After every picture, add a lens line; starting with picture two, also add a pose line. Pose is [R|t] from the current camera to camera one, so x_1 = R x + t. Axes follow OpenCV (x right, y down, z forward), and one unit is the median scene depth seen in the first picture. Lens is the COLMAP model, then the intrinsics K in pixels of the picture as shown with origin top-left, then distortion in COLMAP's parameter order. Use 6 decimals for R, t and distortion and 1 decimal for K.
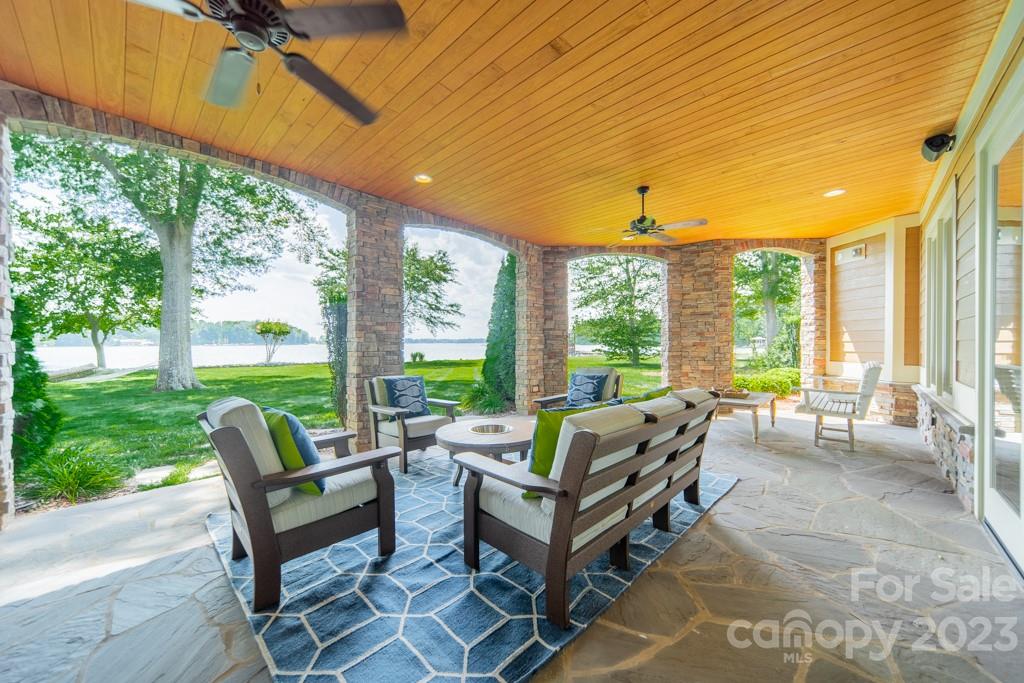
lens RADIAL K [[370.1, 0, 515.1], [0, 370.1, 344.1], [0, 0, 1]] dist [-0.001871, -0.000126]
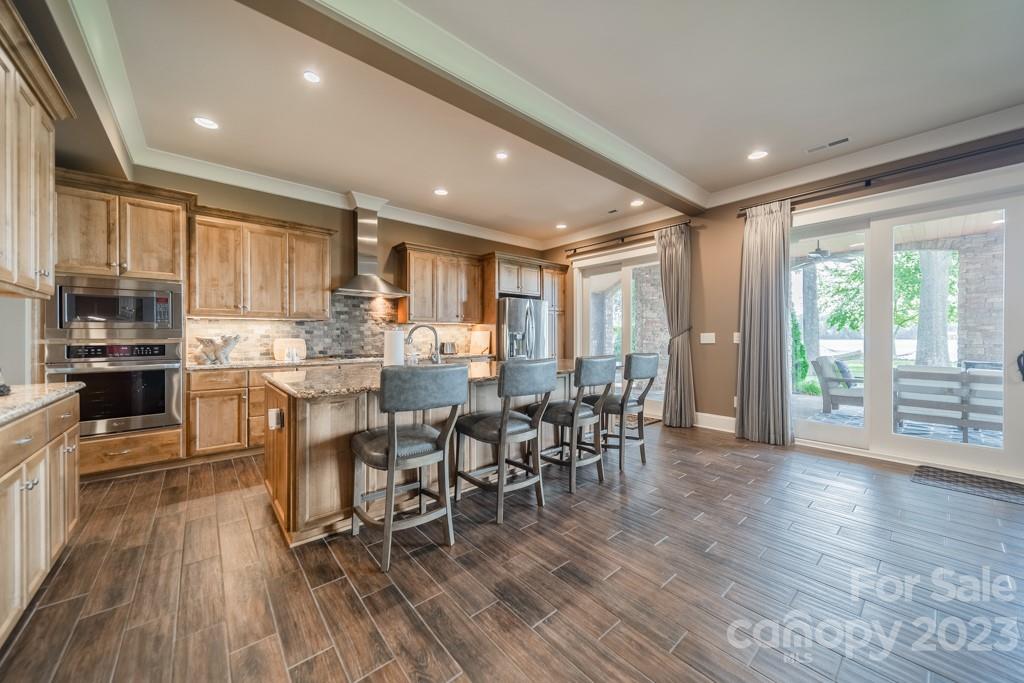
lens RADIAL K [[369.7, 0, 519.2], [0, 369.7, 337.8], [0, 0, 1]] dist [0.000205, 0.000034]
pose [[-0.095232, 0.003111, -0.995450, 1.149226], [-0.001156, 0.999994, 0.003236, -0.007930], [0.995454, 0.001459, -0.095227, -0.586871]]
